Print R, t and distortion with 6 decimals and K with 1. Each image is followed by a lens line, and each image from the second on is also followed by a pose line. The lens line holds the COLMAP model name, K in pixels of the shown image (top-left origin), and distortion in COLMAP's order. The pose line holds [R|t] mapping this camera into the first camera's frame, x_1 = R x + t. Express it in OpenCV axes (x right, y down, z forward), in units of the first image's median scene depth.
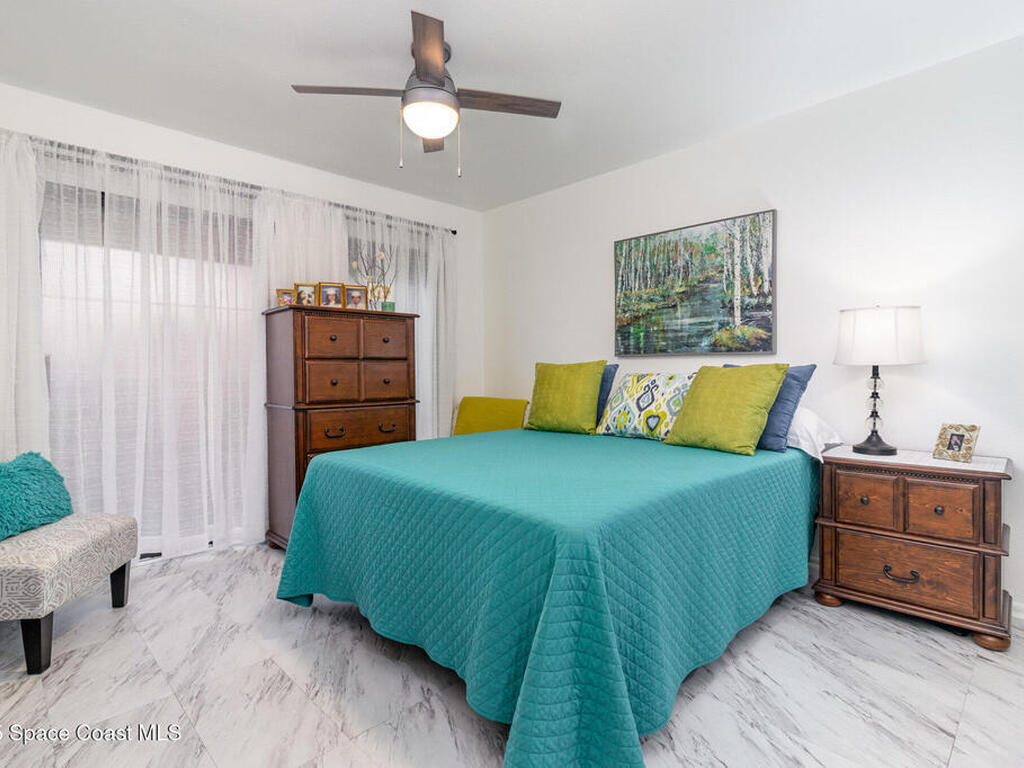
lens RADIAL K [[529.7, 0, 513.4], [0, 529.7, 379.6], [0, 0, 1]] dist [0.002513, 0.000180]
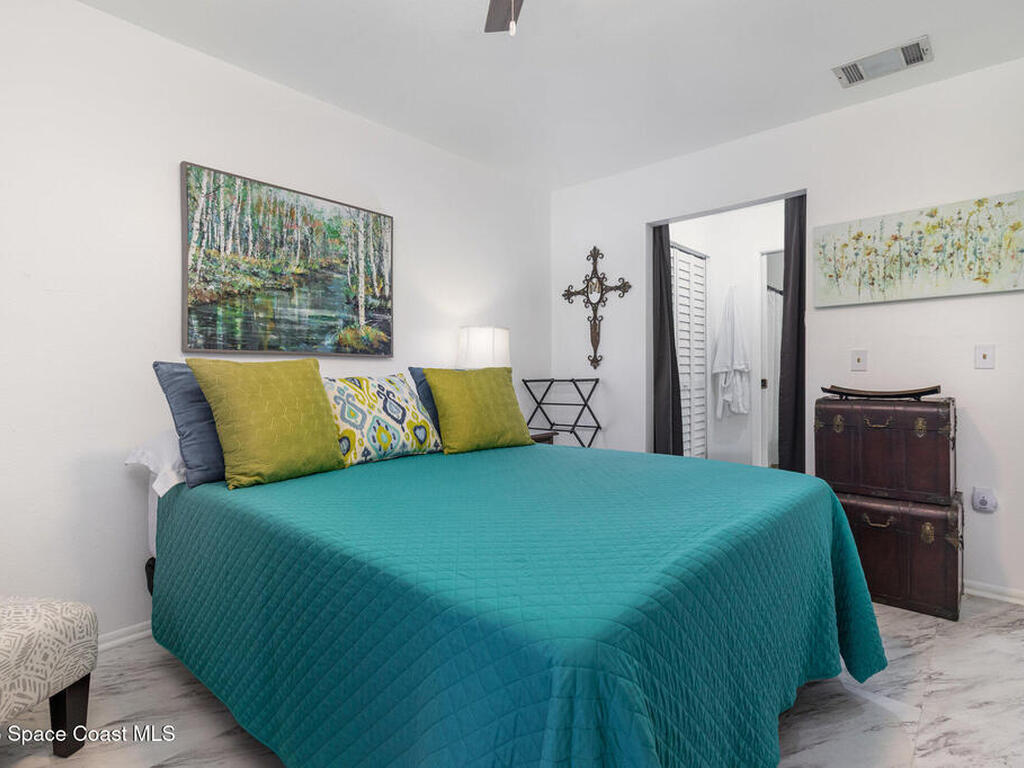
lens RADIAL K [[529.7, 0, 513.3], [0, 529.7, 377.6], [0, 0, 1]] dist [0.002513, 0.000180]
pose [[-0.062543, -0.003105, 0.998037, -0.497642], [0.025532, 0.999663, 0.004711, -0.007939], [-0.997716, 0.025777, -0.062442, 0.761359]]
